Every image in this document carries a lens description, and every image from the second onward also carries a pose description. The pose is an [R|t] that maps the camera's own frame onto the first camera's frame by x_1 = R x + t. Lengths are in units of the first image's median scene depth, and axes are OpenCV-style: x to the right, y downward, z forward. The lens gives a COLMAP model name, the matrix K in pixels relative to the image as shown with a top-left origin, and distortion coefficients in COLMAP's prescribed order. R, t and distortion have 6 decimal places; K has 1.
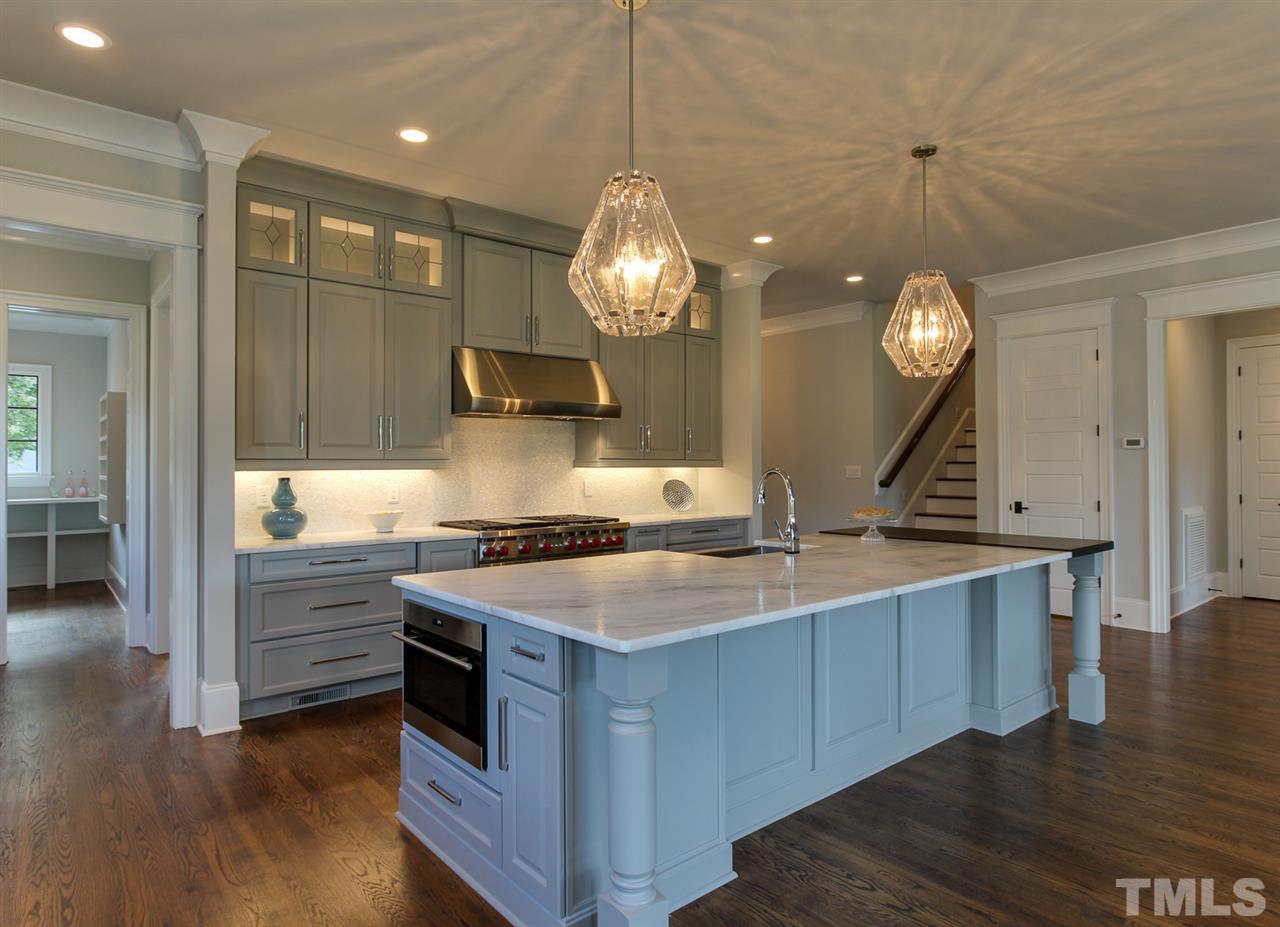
lens RADIAL K [[727.9, 0, 630.7], [0, 727.9, 457.8], [0, 0, 1]] dist [-0.009090, 0.008054]
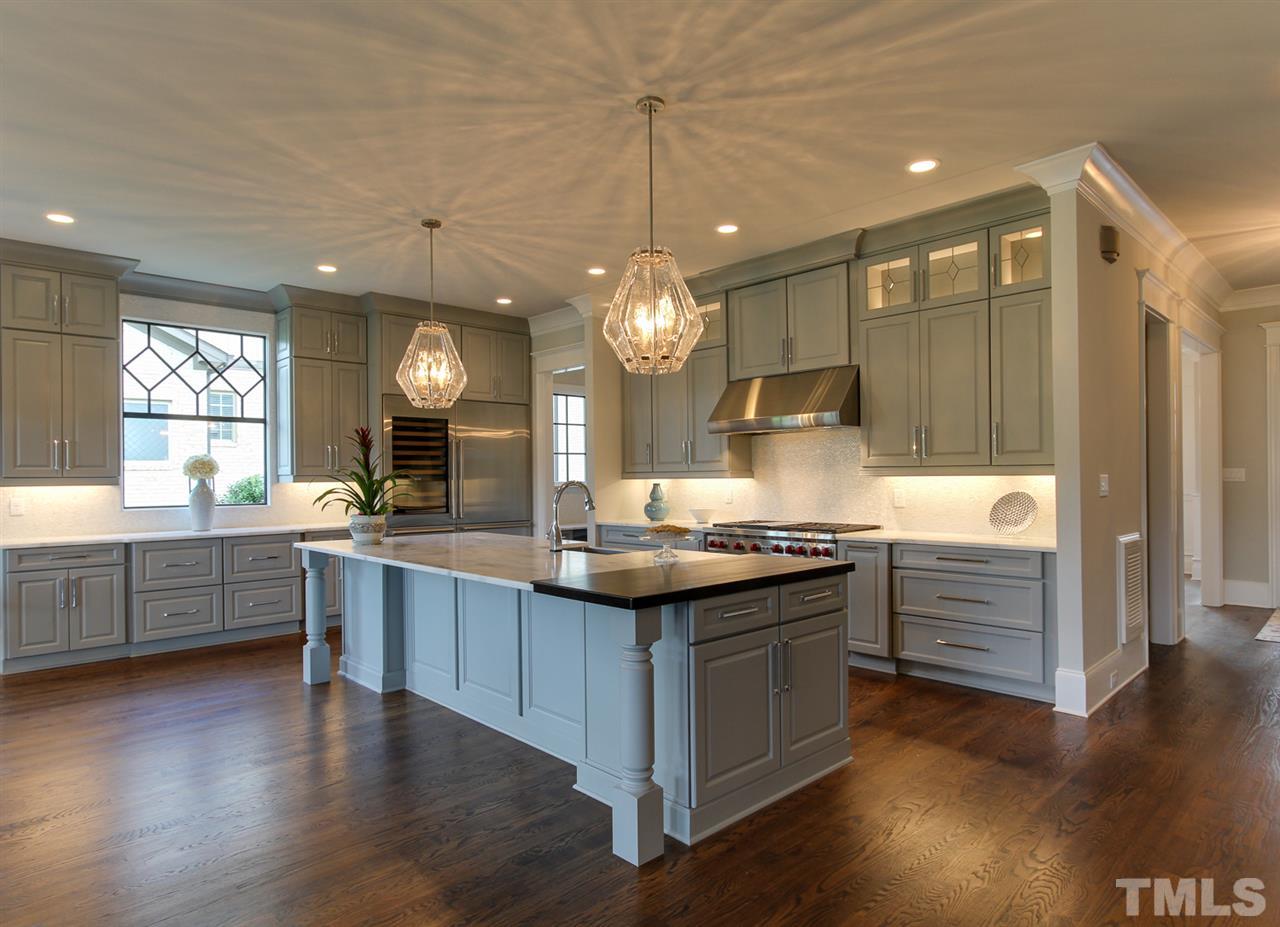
lens RADIAL K [[727.9, 0, 642.1], [0, 727.9, 474.2], [0, 0, 1]] dist [-0.009090, 0.008054]
pose [[0.072351, -0.001365, -0.997378, 1.178861], [0.018812, 0.999823, -0.000004, 0.006691], [0.997202, -0.018763, 0.072364, 0.871042]]
